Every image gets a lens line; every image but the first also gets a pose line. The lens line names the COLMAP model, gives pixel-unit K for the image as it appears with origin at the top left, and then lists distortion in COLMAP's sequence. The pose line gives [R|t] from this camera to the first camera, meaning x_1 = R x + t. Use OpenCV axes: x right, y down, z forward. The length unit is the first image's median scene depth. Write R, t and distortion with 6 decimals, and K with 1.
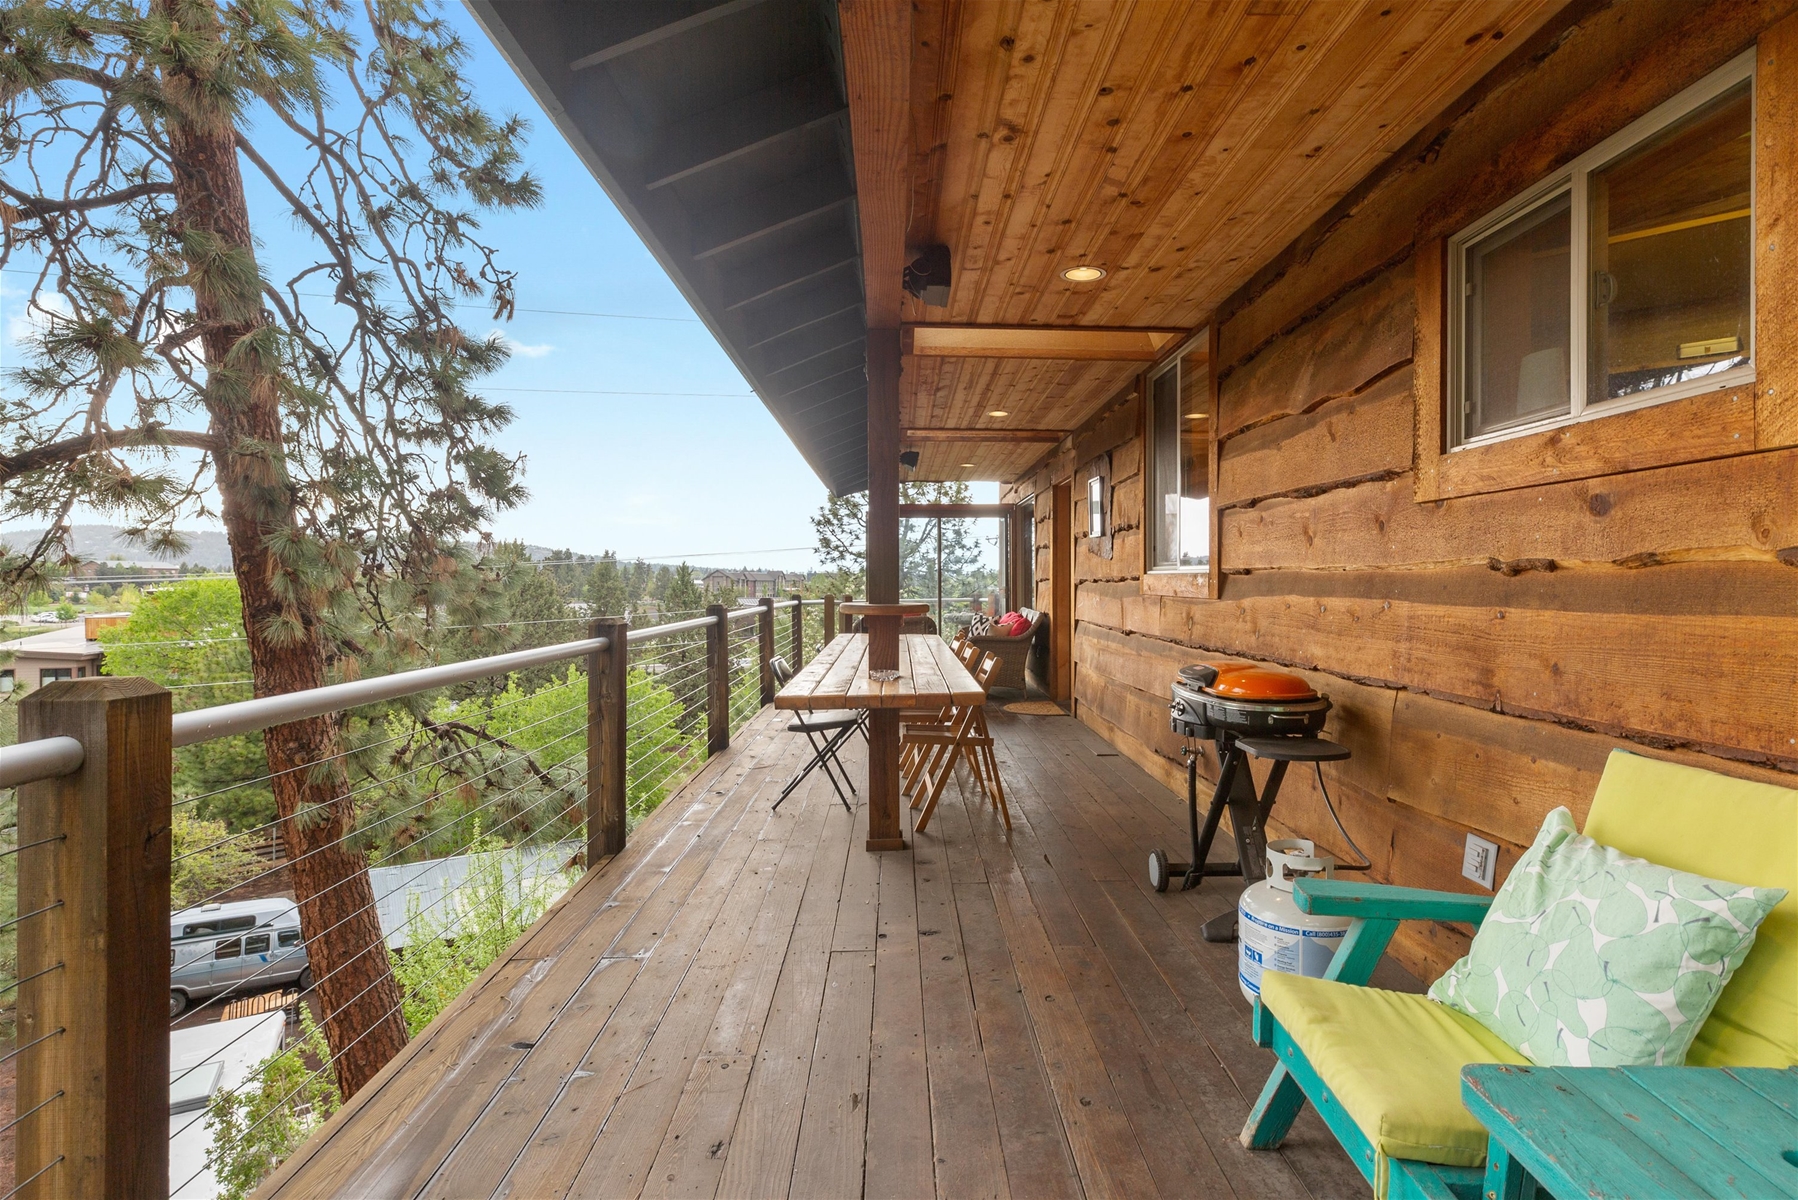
lens RADIAL K [[830.1, 0, 894.4], [0, 830.1, 592.2], [0, 0, 1]] dist [0.005417, 0.000641]
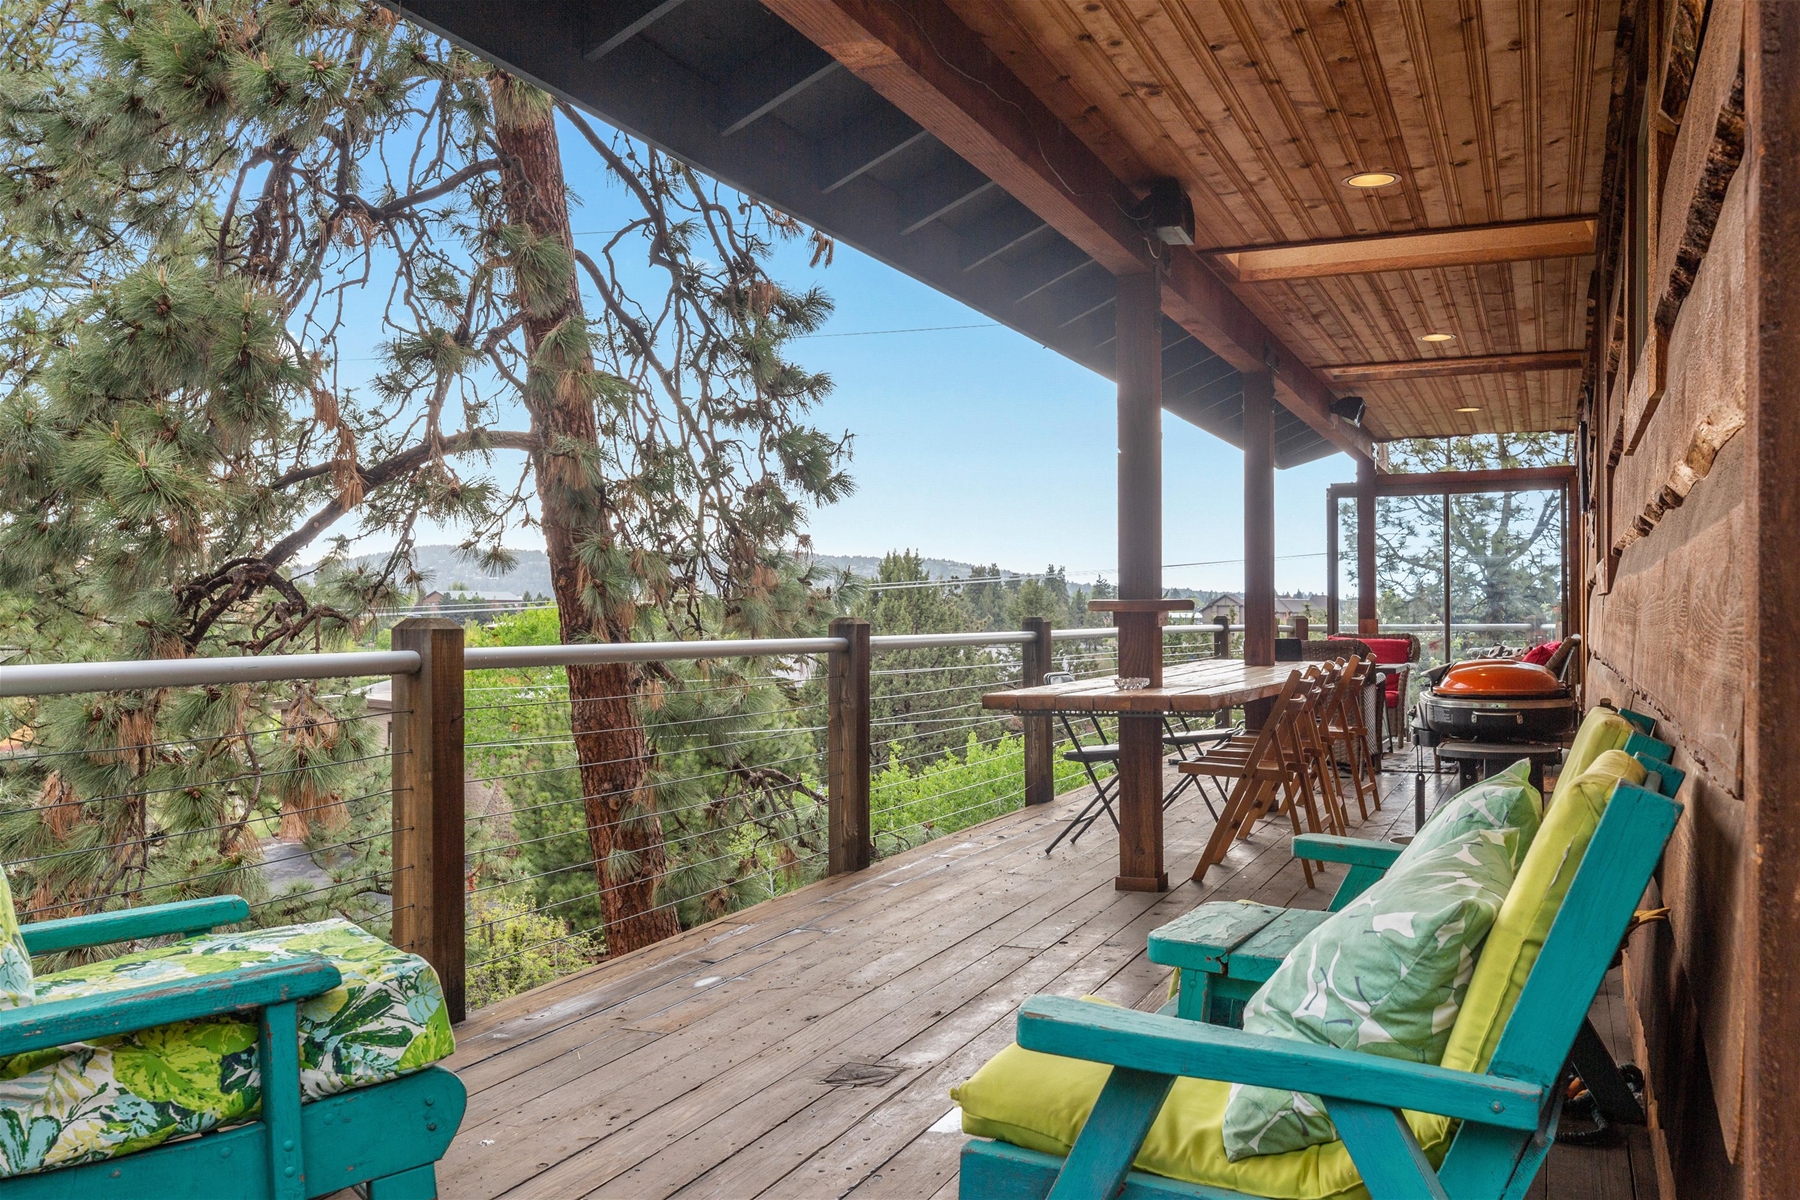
lens RADIAL K [[1389.6, 0, 903.5], [0, 1389.6, 664.9], [0, 0, 1]] dist [0.001063, -0.000603]
pose [[0.904333, 0.012793, -0.426635, 0.166597], [-0.002828, 0.999708, 0.023982, 0.020932], [0.426818, -0.020481, 0.904106, -0.168540]]
